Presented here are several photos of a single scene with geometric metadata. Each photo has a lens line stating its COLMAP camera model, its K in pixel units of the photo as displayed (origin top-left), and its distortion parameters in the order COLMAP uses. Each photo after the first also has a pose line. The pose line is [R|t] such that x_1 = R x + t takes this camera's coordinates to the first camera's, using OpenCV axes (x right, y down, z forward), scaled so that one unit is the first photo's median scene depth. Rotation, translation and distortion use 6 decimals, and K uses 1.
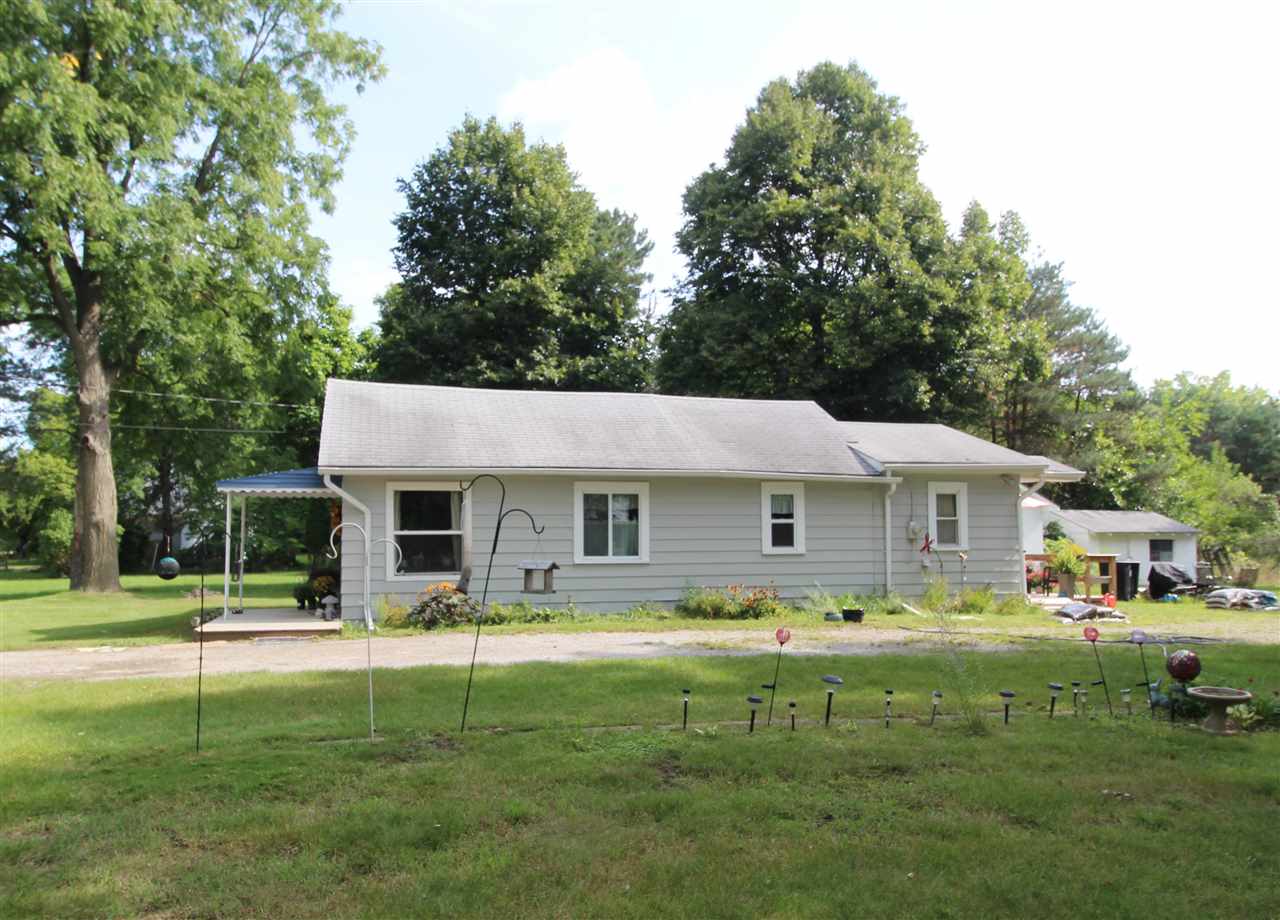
lens RADIAL K [[1001.7, 0, 637.2], [0, 1001.7, 458.4], [0, 0, 1]] dist [-0.002369, 0.007084]
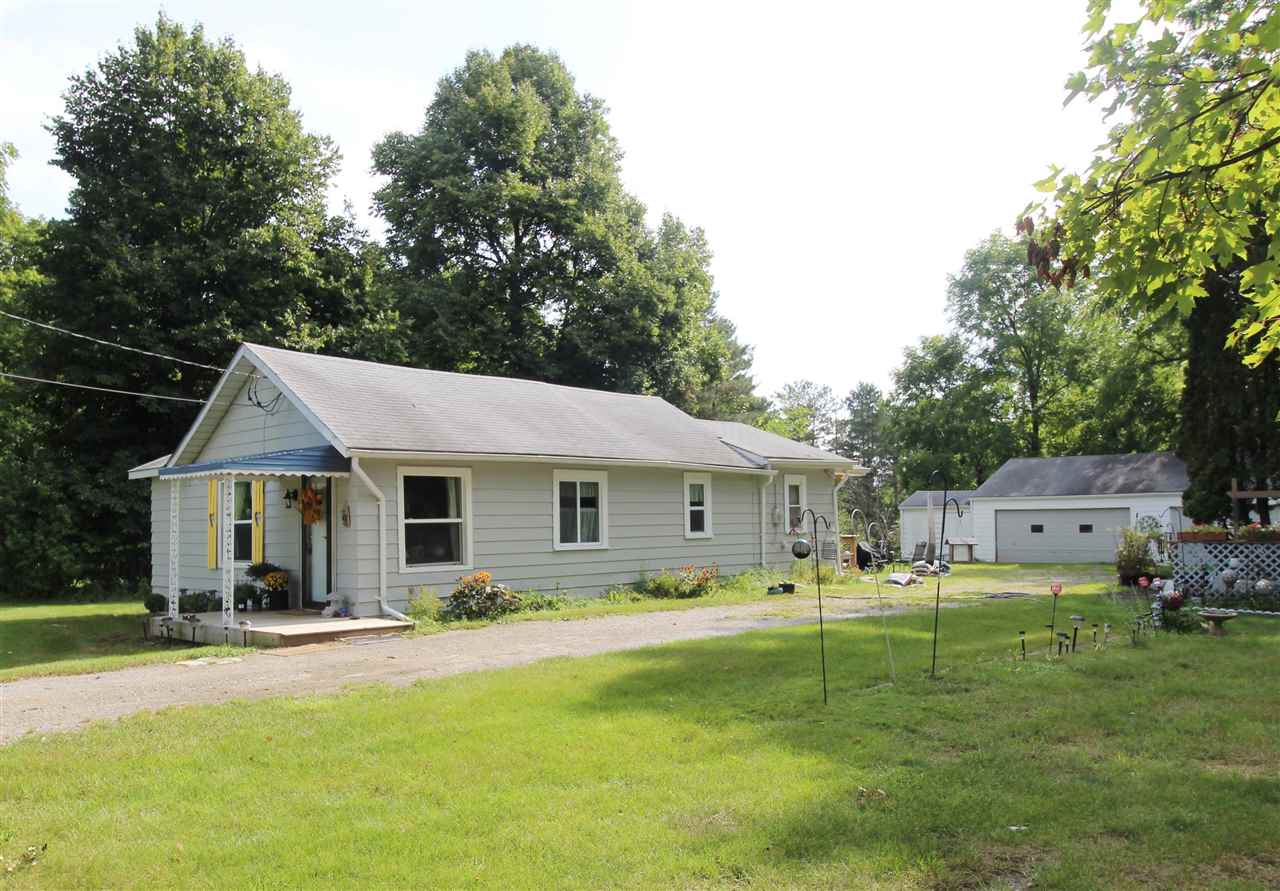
lens RADIAL K [[1126.0, 0, 640.9], [0, 1126.0, 450.2], [0, 0, 1]] dist [-0.001713, -0.005460]
pose [[0.823654, 0.027939, 0.566403, -0.604651], [-0.034169, 0.999416, 0.000389, 0.000538], [-0.566062, -0.019674, 0.824128, 0.015812]]
